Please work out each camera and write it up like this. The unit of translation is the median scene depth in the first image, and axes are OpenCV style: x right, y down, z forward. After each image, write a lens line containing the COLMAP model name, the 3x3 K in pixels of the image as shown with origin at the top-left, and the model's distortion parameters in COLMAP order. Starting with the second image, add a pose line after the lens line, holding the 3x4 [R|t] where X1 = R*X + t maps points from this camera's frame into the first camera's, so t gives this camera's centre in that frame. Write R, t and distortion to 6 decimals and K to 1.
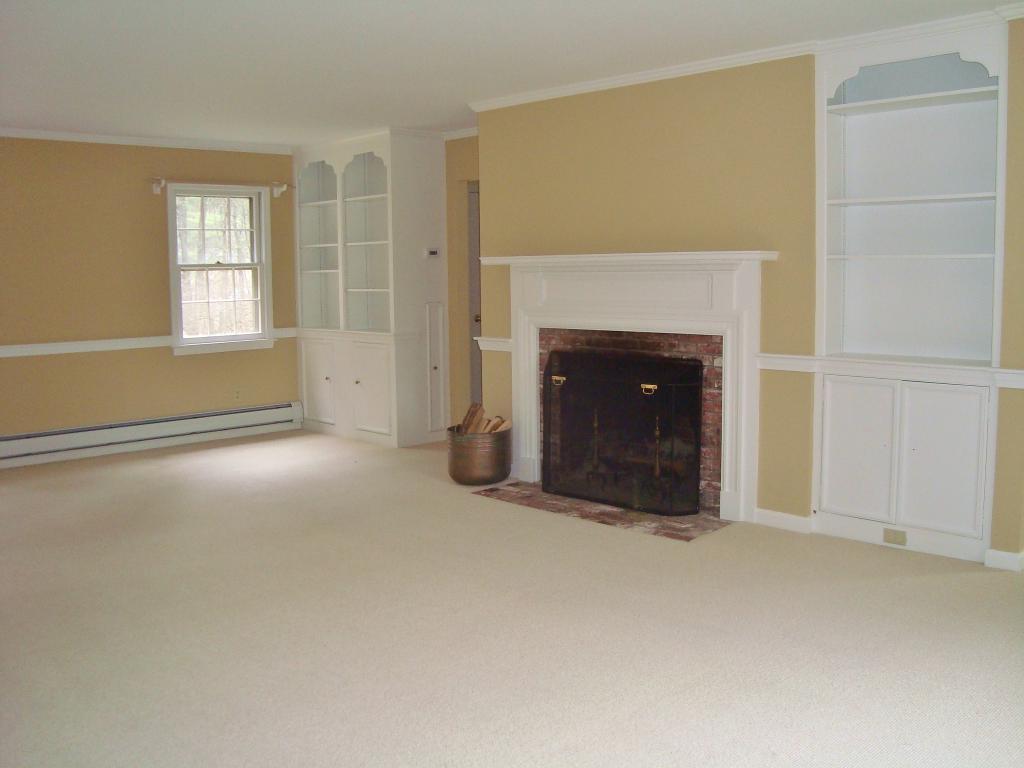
lens RADIAL K [[1038.7, 0, 541.0], [0, 1038.7, 381.7], [0, 0, 1]] dist [-0.003499, 0.017324]
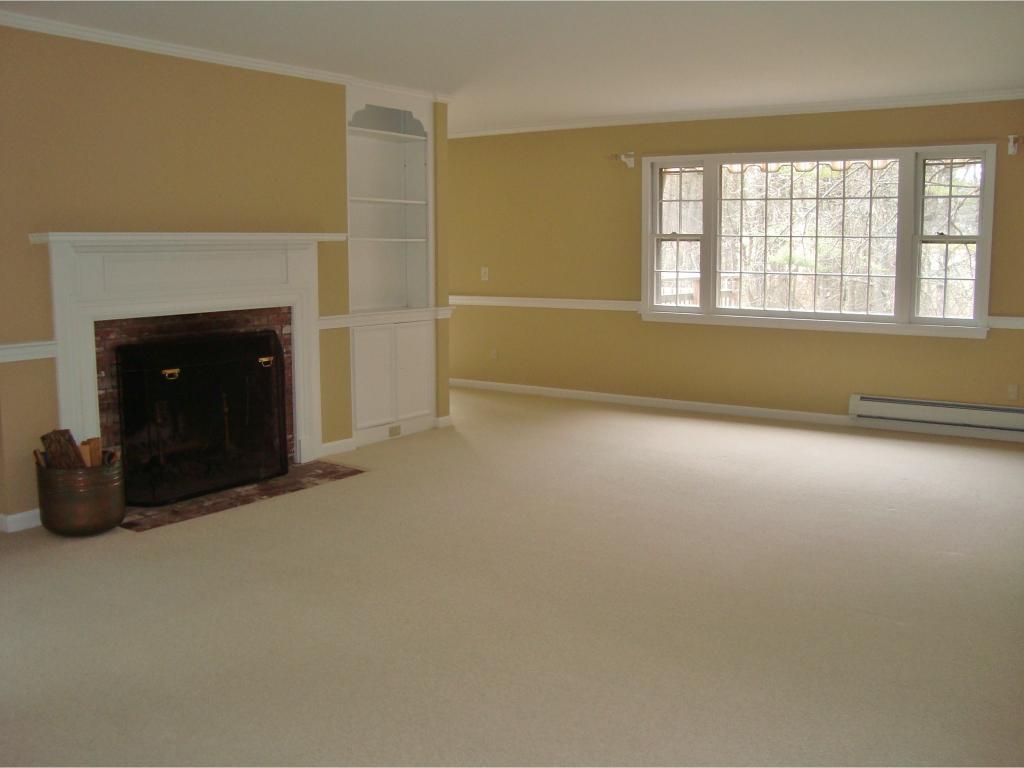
lens RADIAL K [[1038.7, 0, 541.0], [0, 1038.7, 381.7], [0, 0, 1]] dist [-0.003499, 0.017324]
pose [[-0.213562, -0.114960, 0.970142, -0.992794], [0.118569, 0.982661, 0.142545, -0.091301], [-0.969708, 0.145471, -0.196228, 0.950017]]
